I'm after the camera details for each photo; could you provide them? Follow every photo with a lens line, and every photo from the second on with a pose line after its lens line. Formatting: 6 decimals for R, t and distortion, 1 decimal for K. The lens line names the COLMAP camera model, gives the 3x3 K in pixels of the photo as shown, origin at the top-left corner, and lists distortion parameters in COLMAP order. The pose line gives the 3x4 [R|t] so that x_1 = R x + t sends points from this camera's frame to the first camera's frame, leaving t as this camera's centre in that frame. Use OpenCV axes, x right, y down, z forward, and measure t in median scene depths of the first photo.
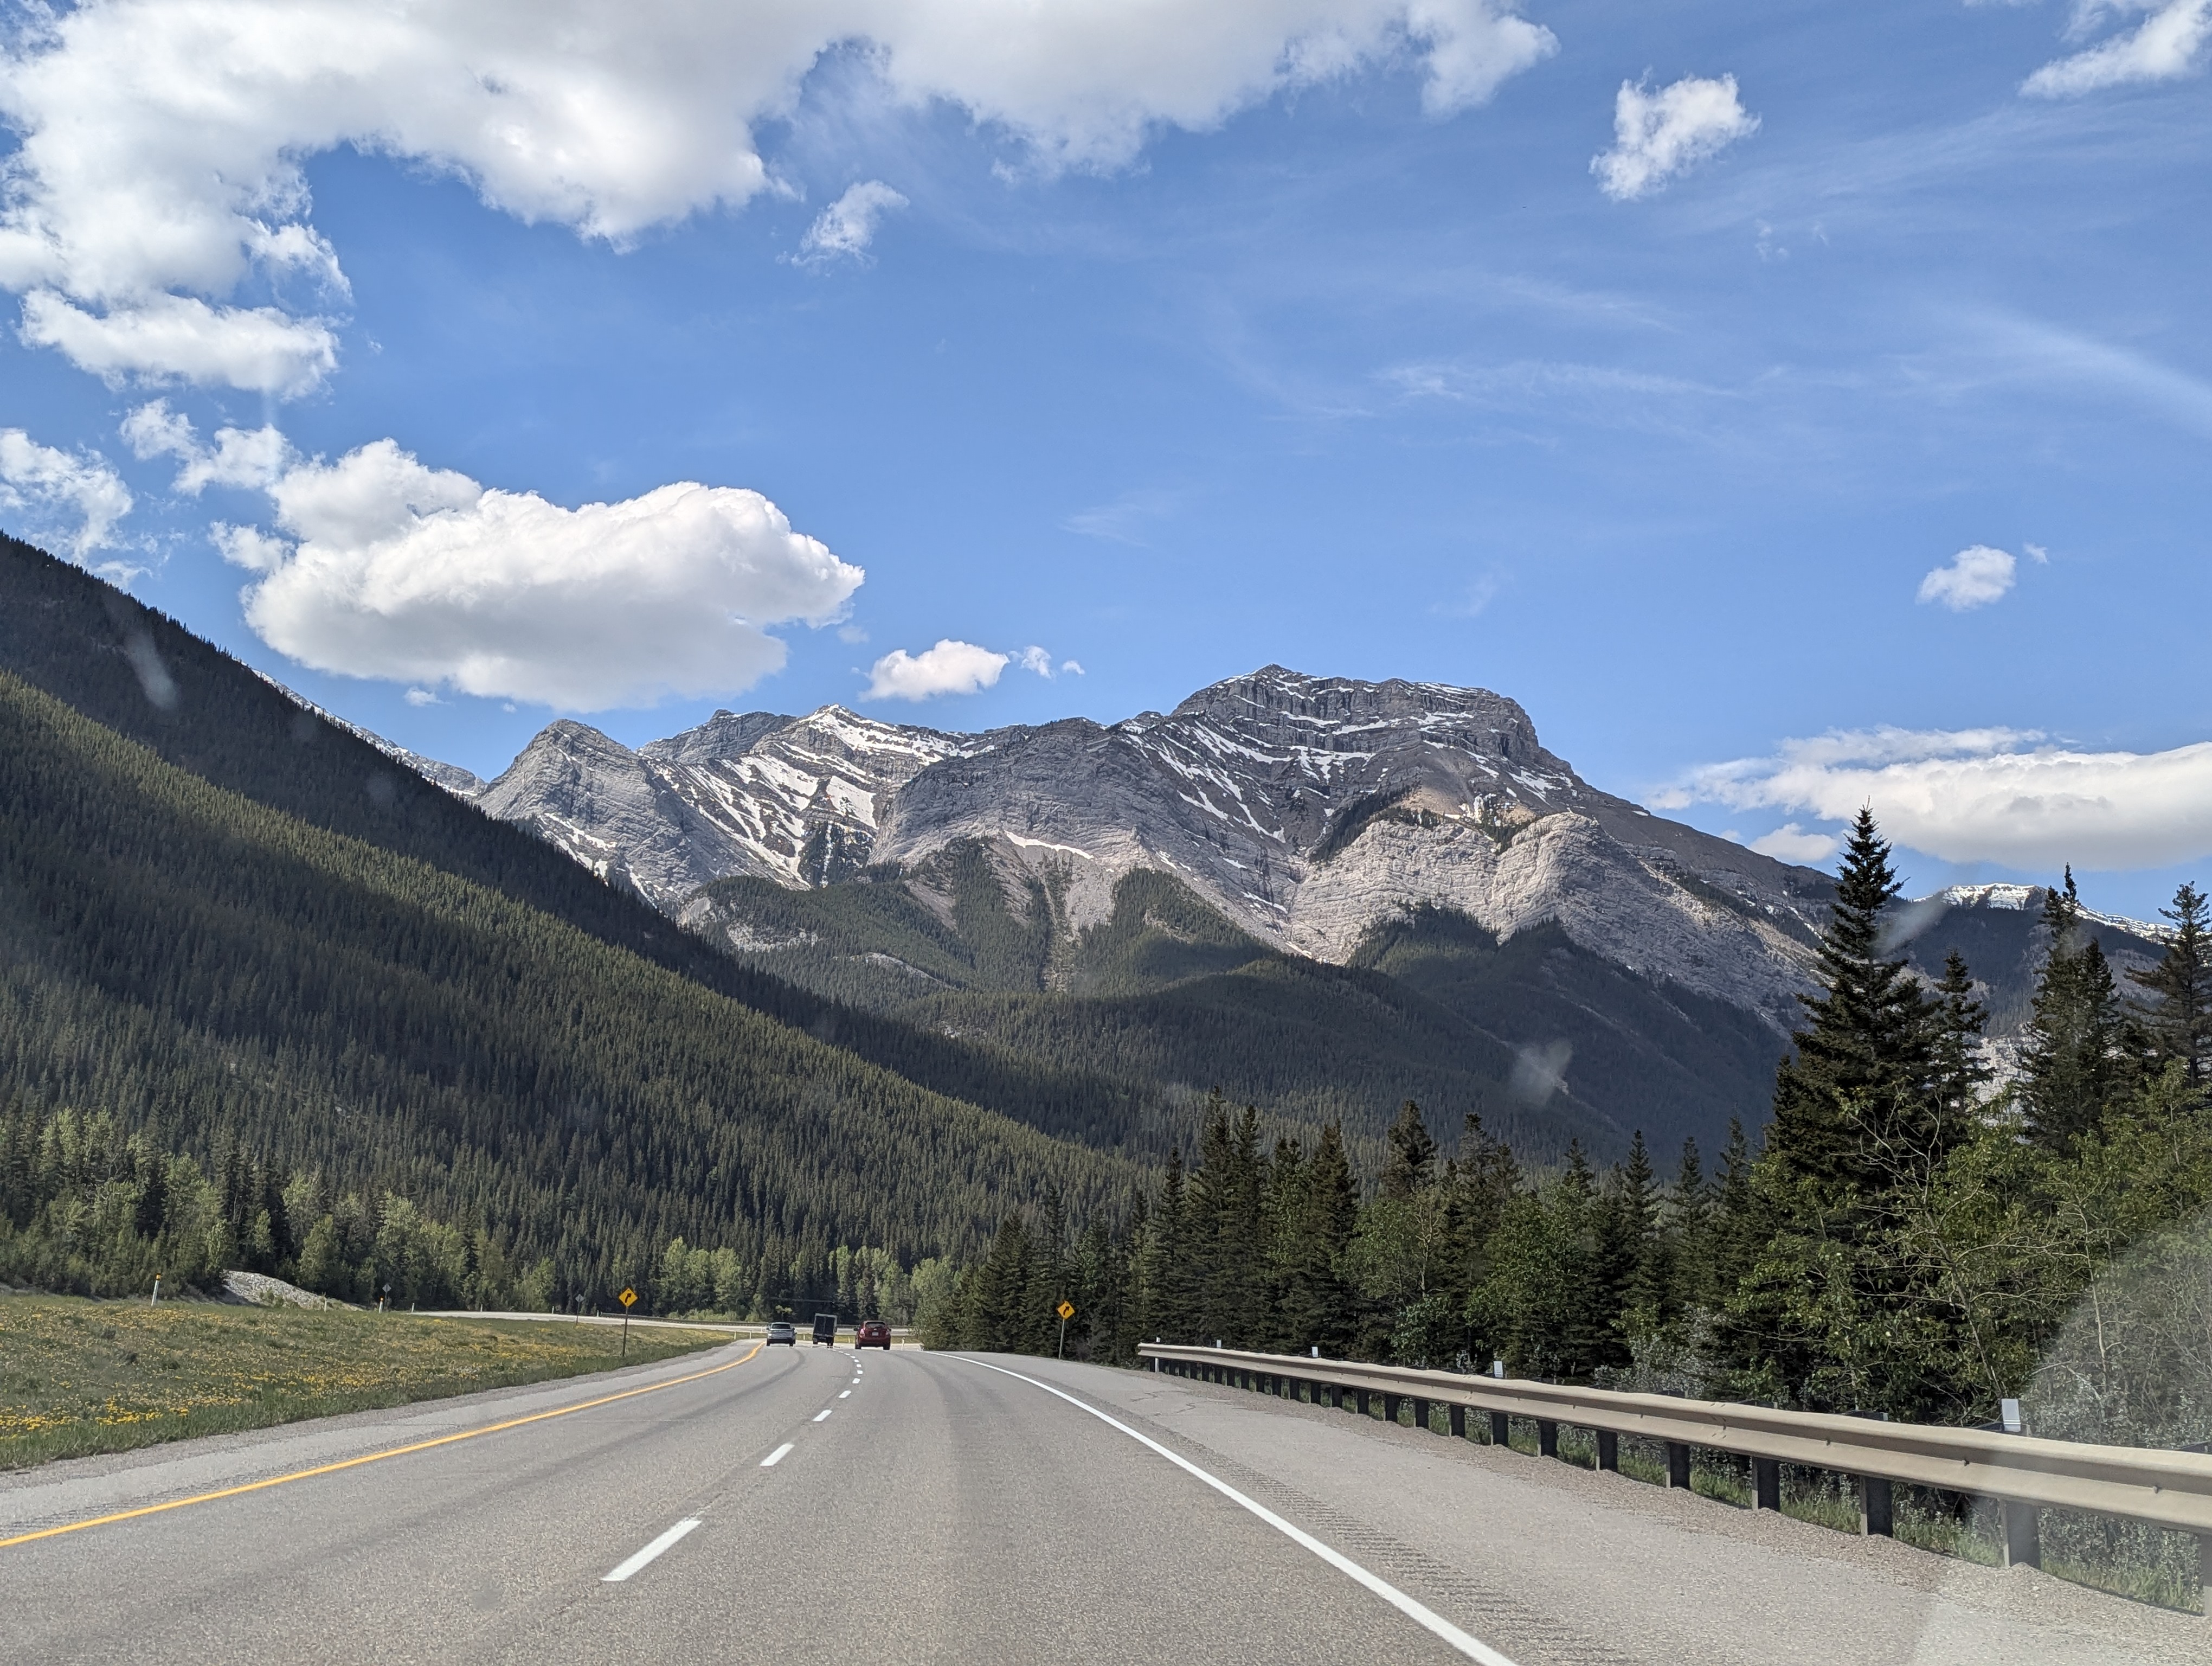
lens RADIAL K [[2234.9, 0, 1106.0], [0, 2234.9, 833.0], [0, 0, 1]] dist [0.176727, -0.616833]
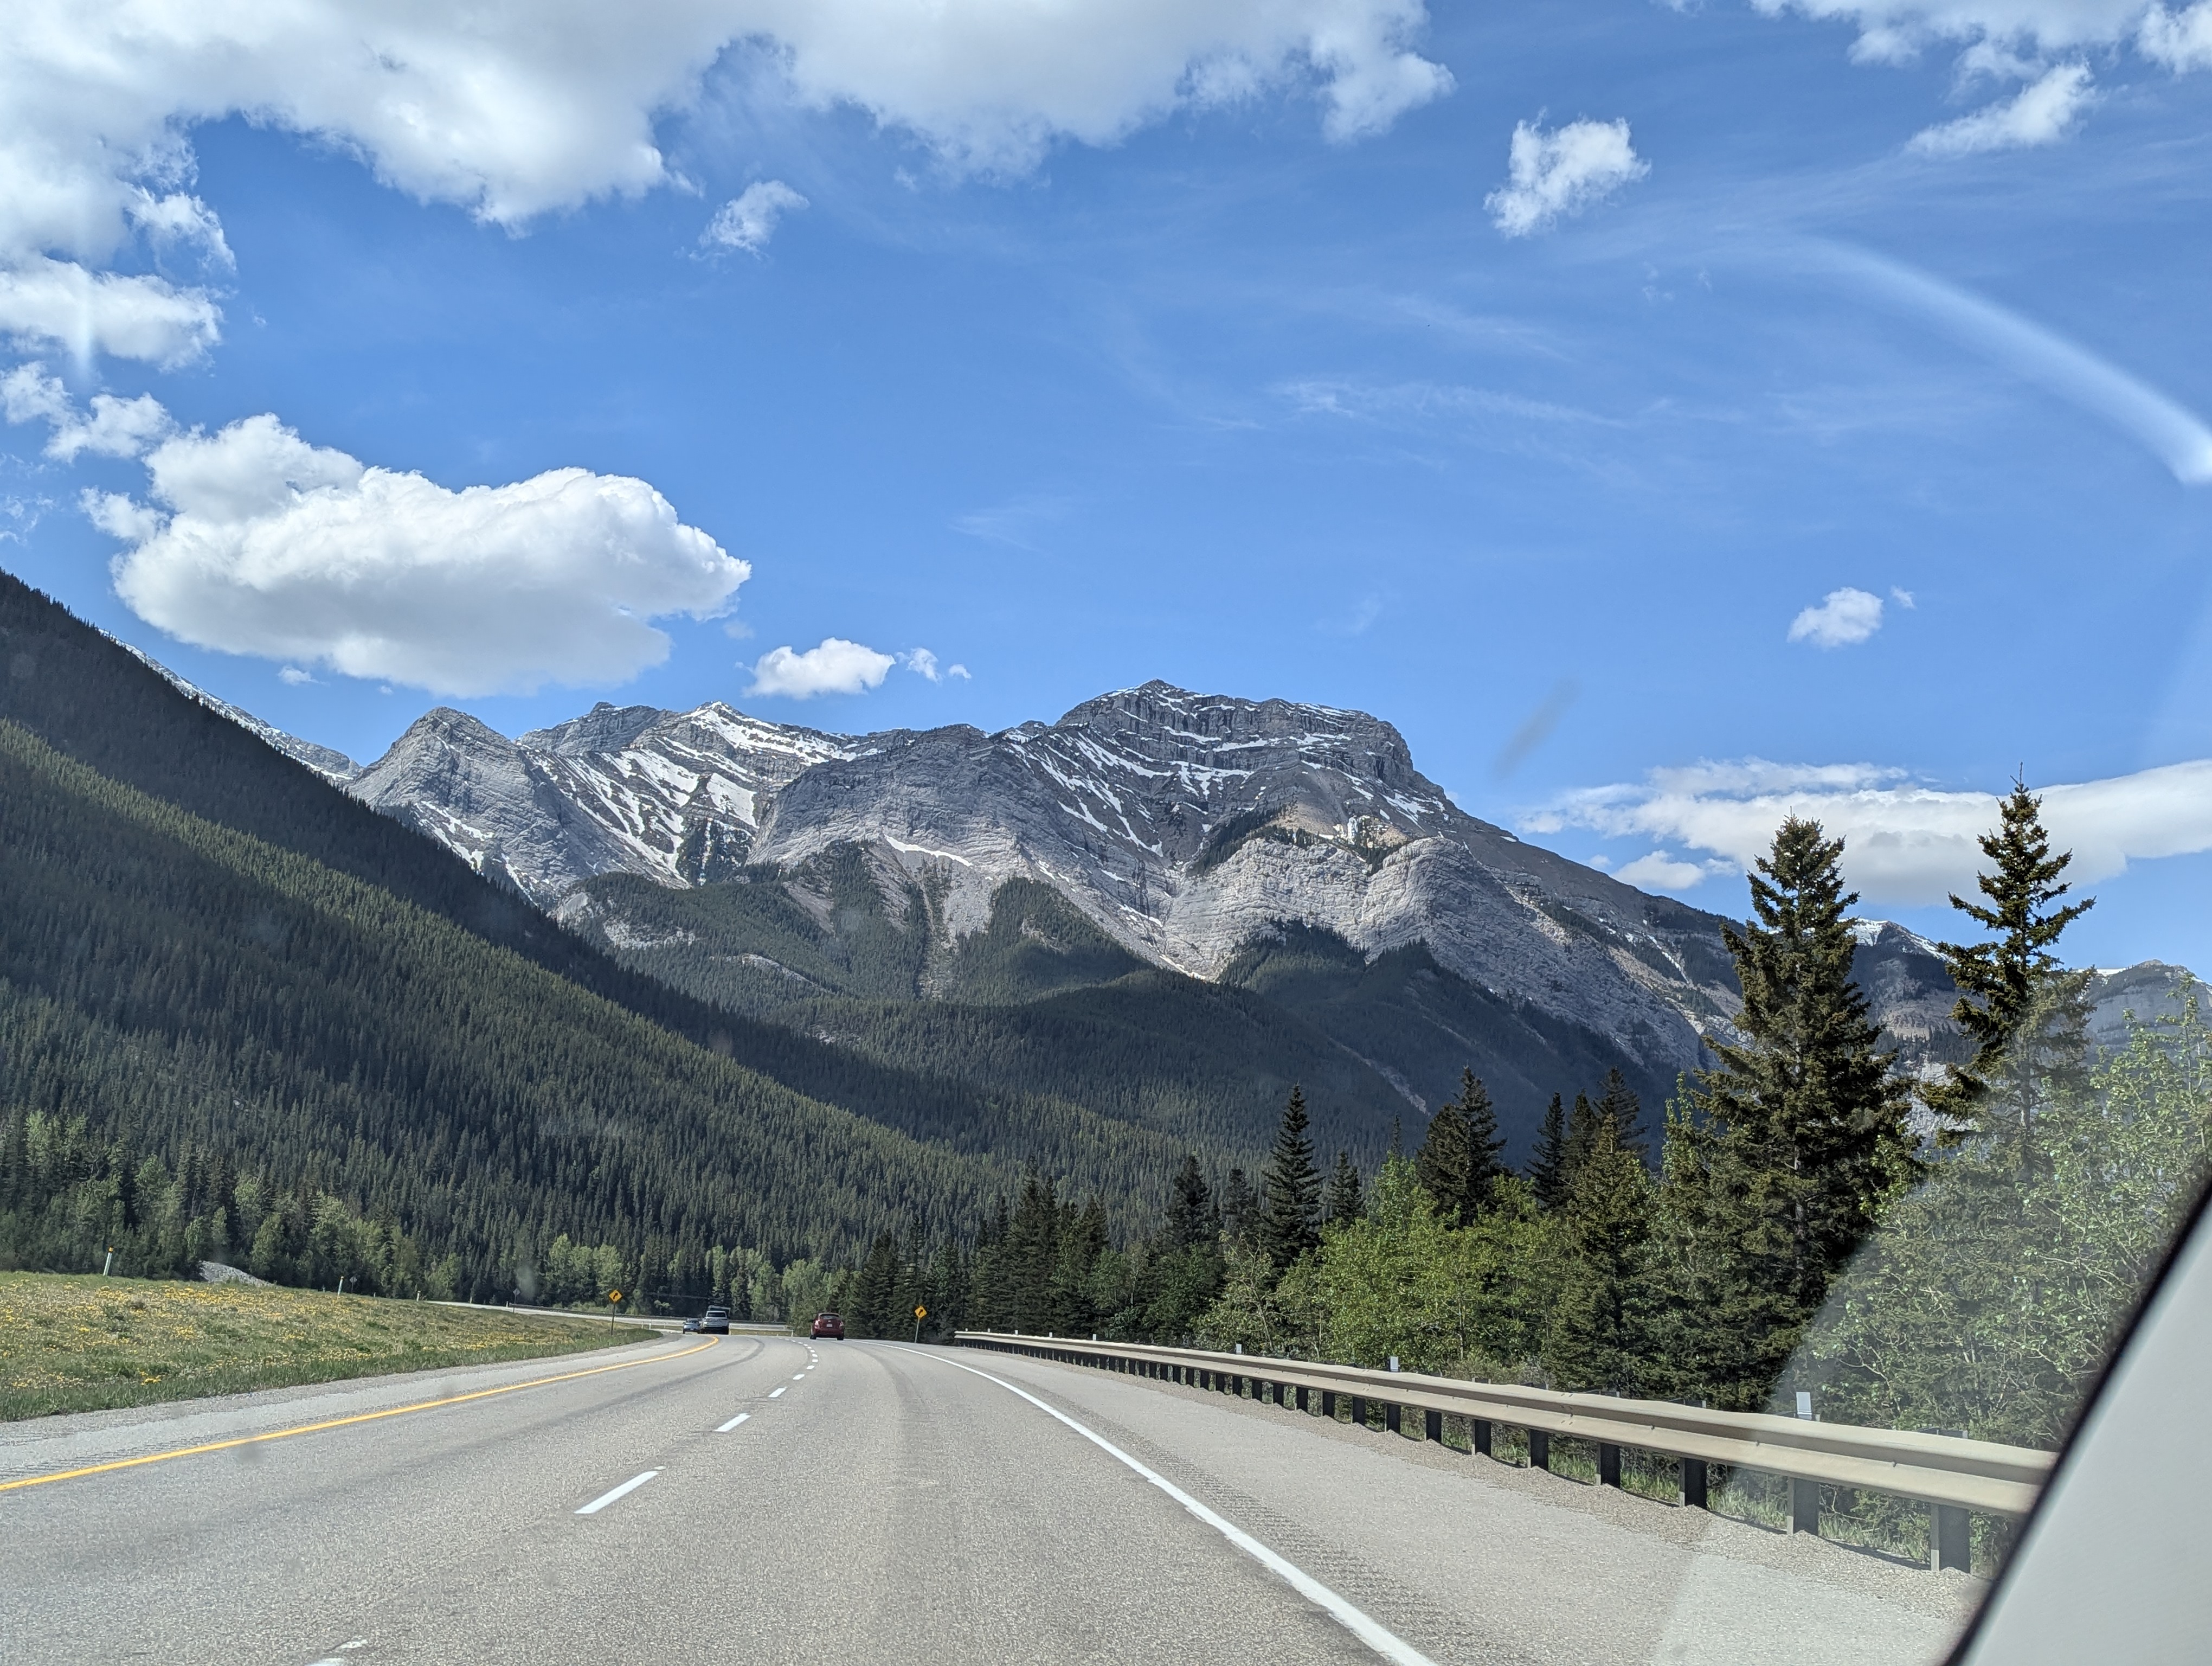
lens RADIAL K [[2437.9, 0, 1106.0], [0, 2437.9, 833.0], [0, 0, 1]] dist [0.126099, -0.416992]
pose [[0.998408, 0.032452, 0.046140, 0.003140], [-0.033153, 0.999345, 0.014497, -0.021206], [-0.045640, -0.016004, 0.998830, -0.099389]]
